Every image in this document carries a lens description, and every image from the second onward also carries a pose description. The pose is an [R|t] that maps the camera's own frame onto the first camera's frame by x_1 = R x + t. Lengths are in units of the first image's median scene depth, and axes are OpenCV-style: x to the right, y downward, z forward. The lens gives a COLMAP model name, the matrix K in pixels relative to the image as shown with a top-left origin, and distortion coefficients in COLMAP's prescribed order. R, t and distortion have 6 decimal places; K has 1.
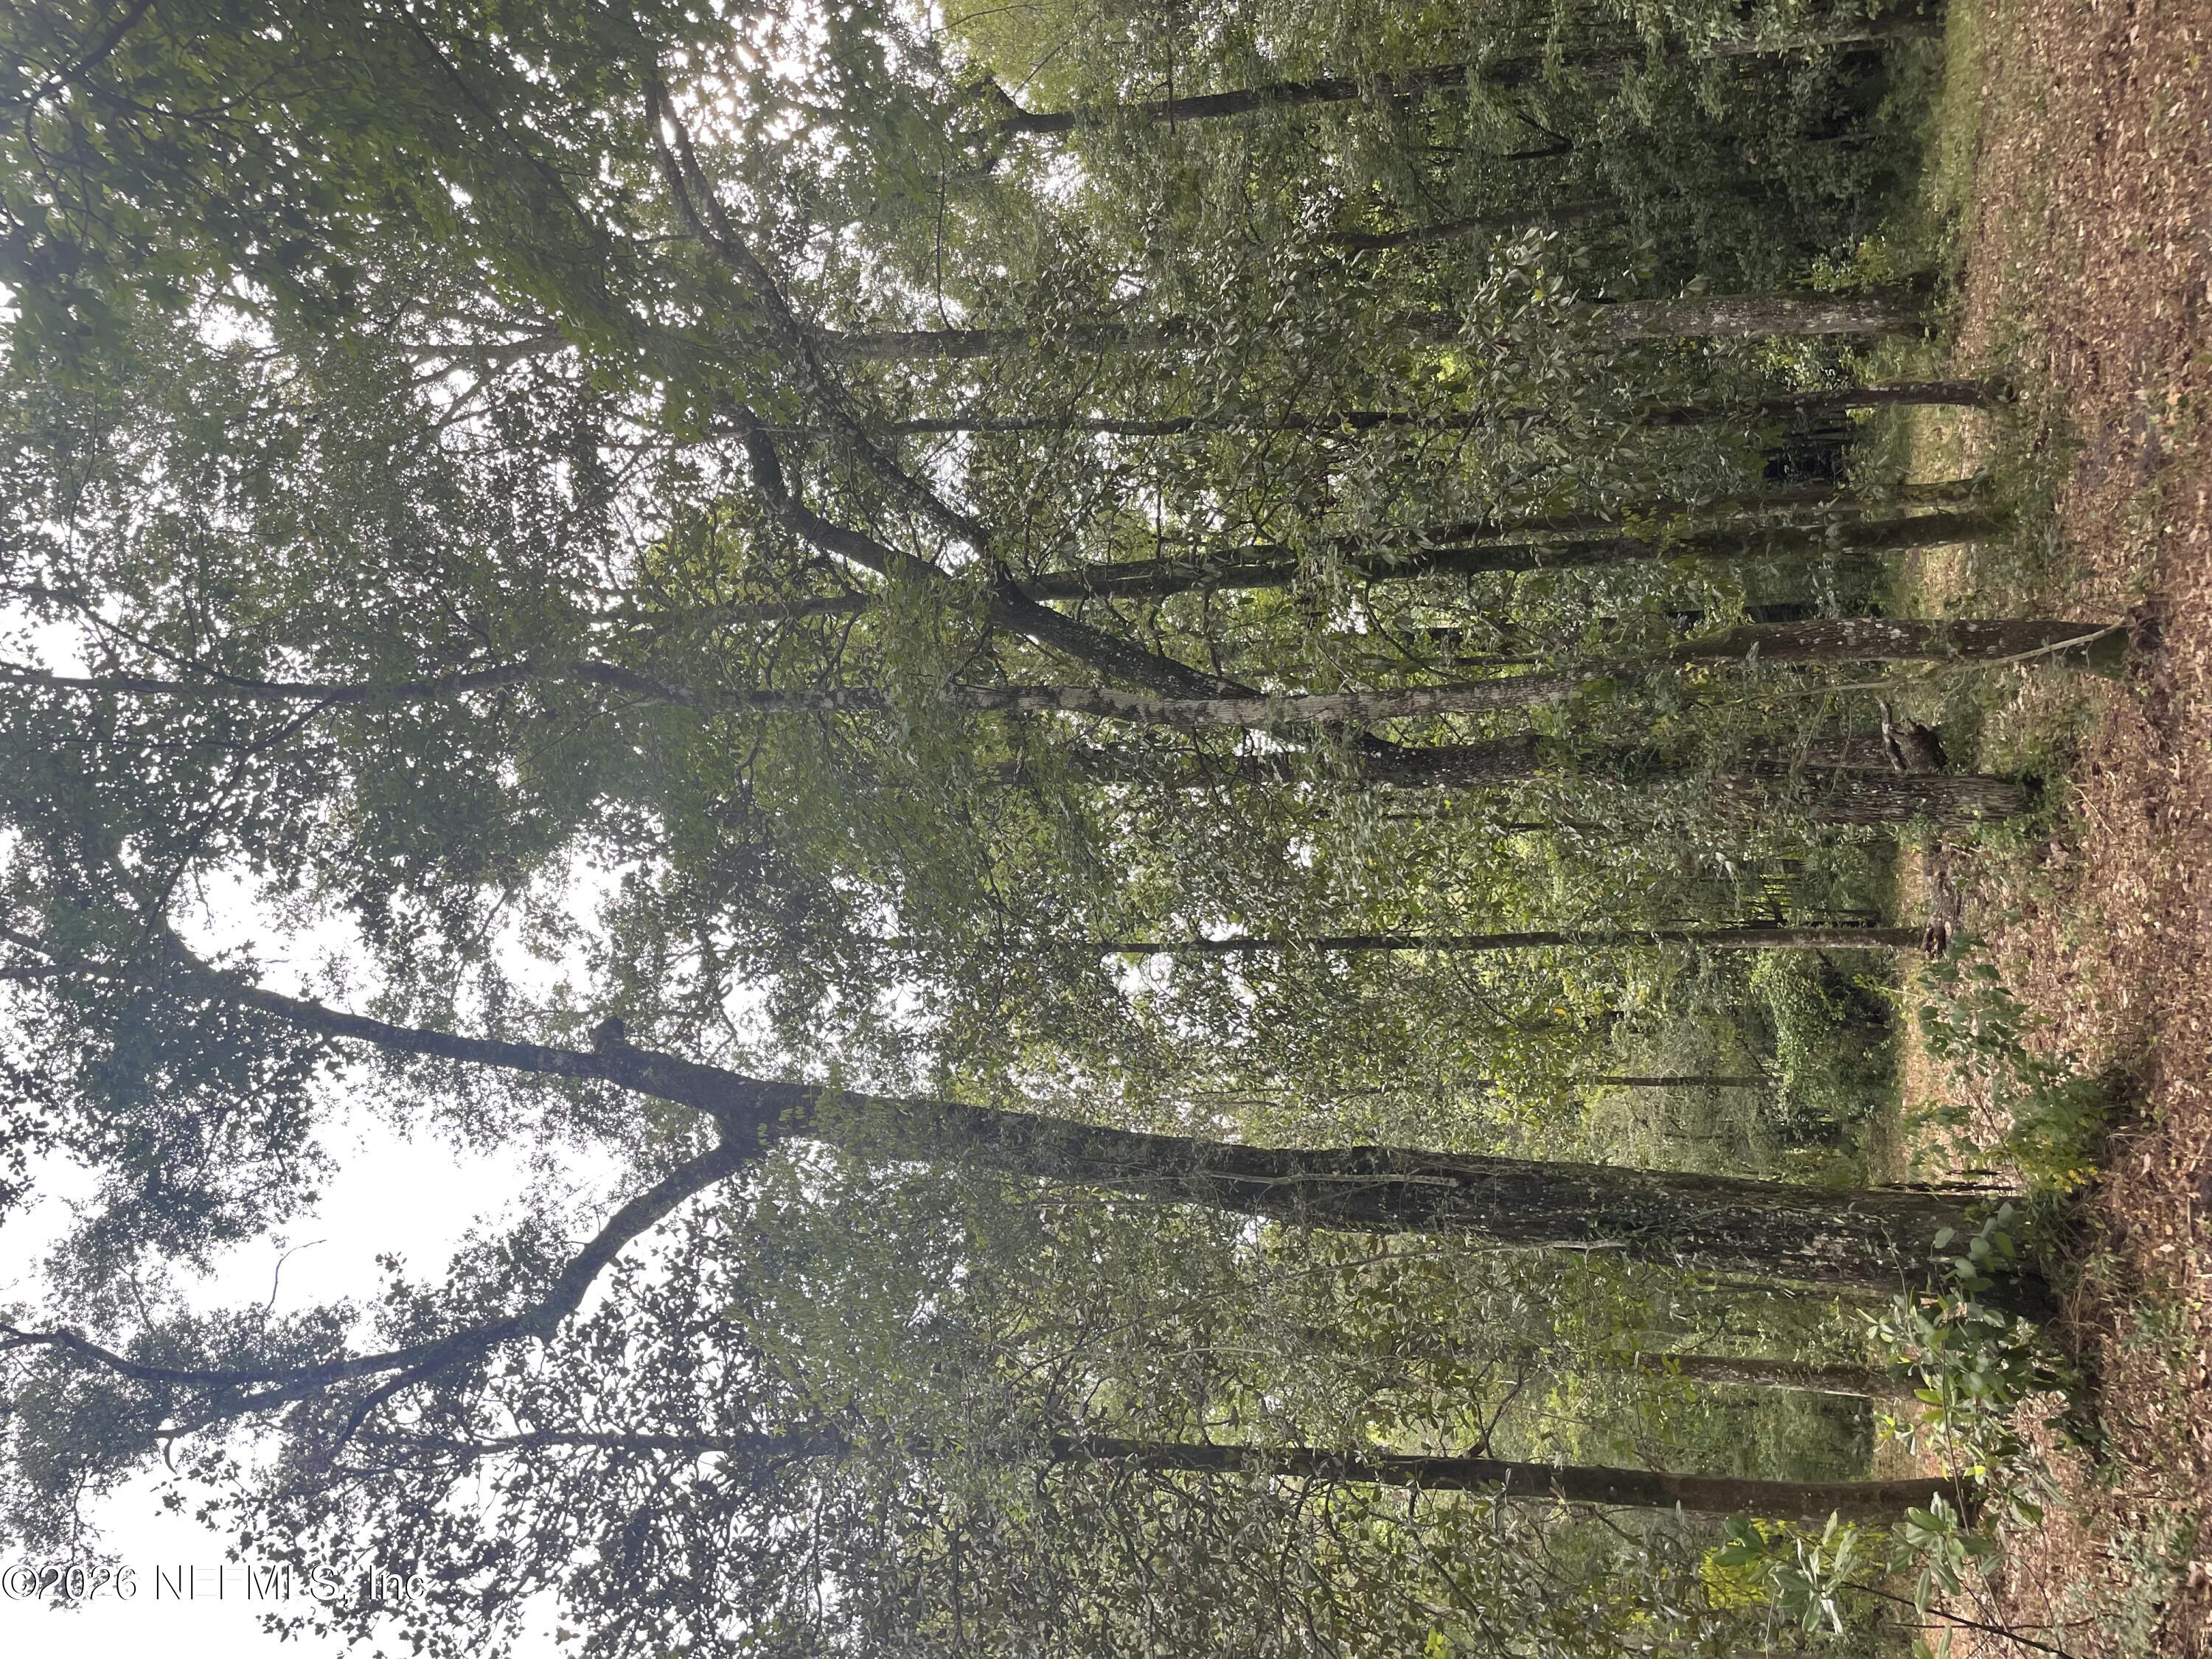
lens RADIAL K [[1661.1, 0, 1096.2], [0, 1661.1, 821.1], [0, 0, 1]] dist [0.094265, -0.119327]
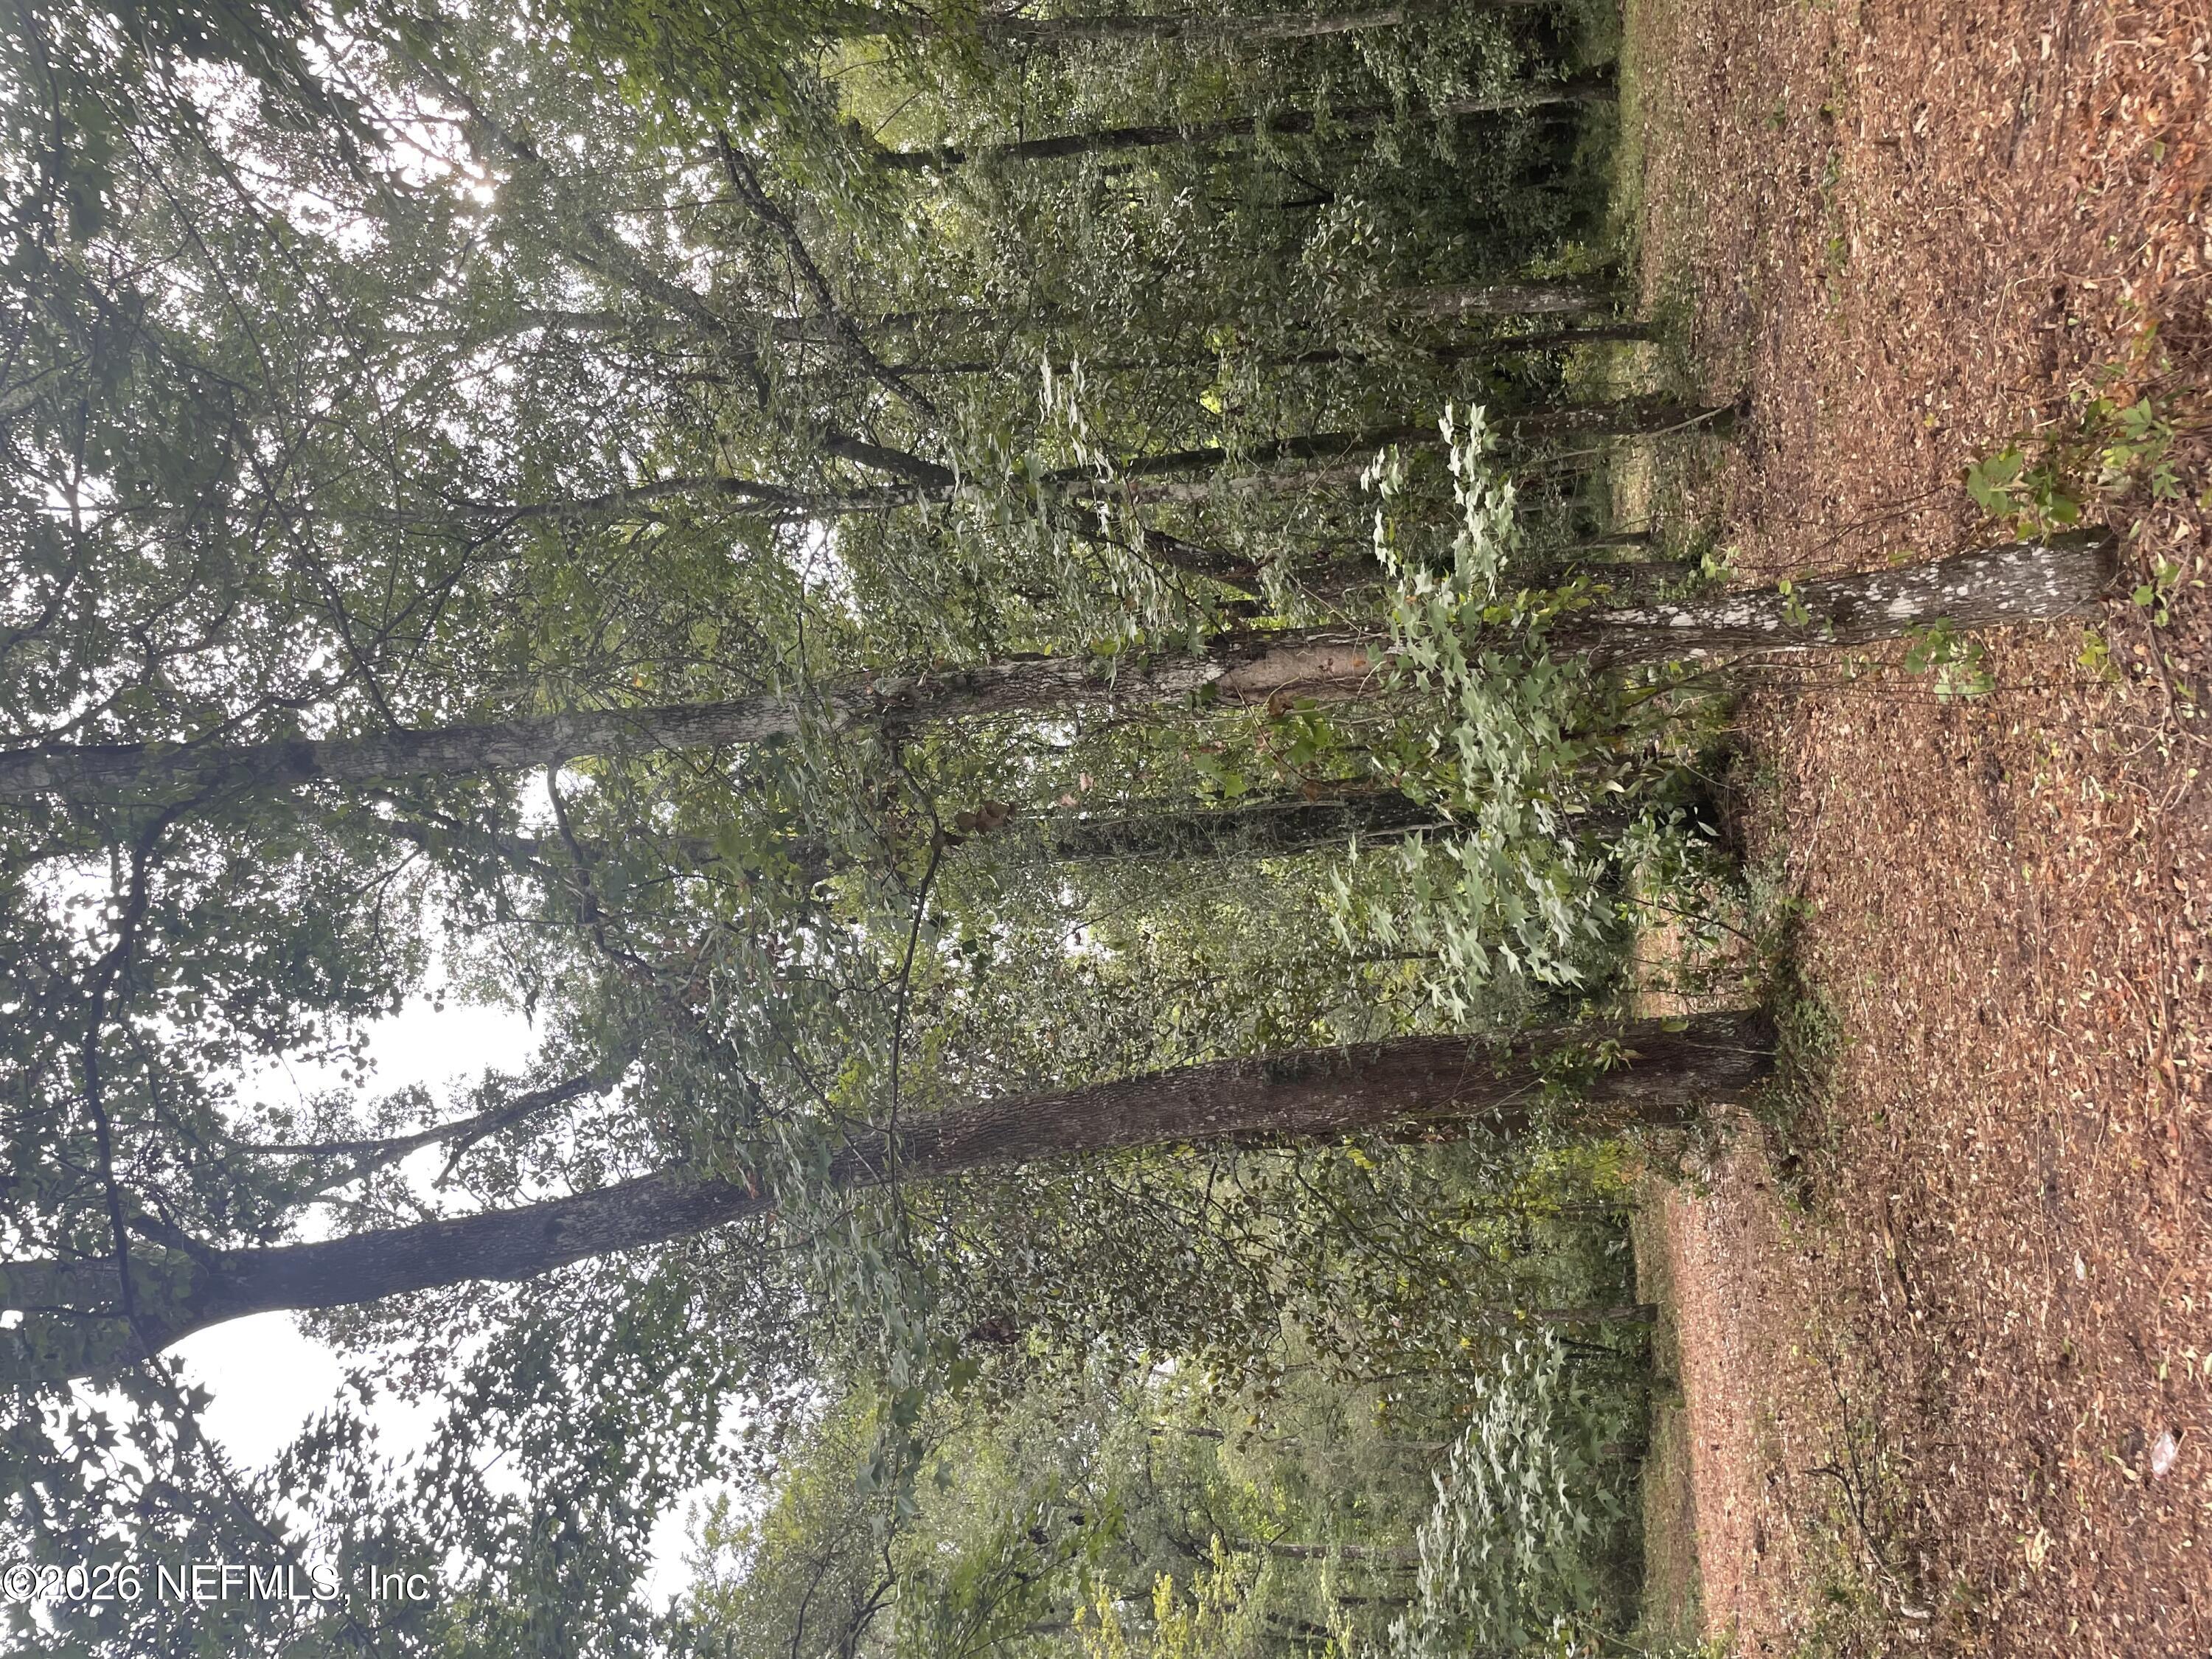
lens RADIAL K [[1662.6, 0, 1090.9], [0, 1662.6, 811.5], [0, 0, 1]] dist [0.085535, -0.113242]
pose [[0.990232, -0.038663, 0.133964, -0.076902], [0.045545, 0.997775, -0.048692, 0.104719], [-0.131784, 0.054318, 0.989789, -0.162854]]
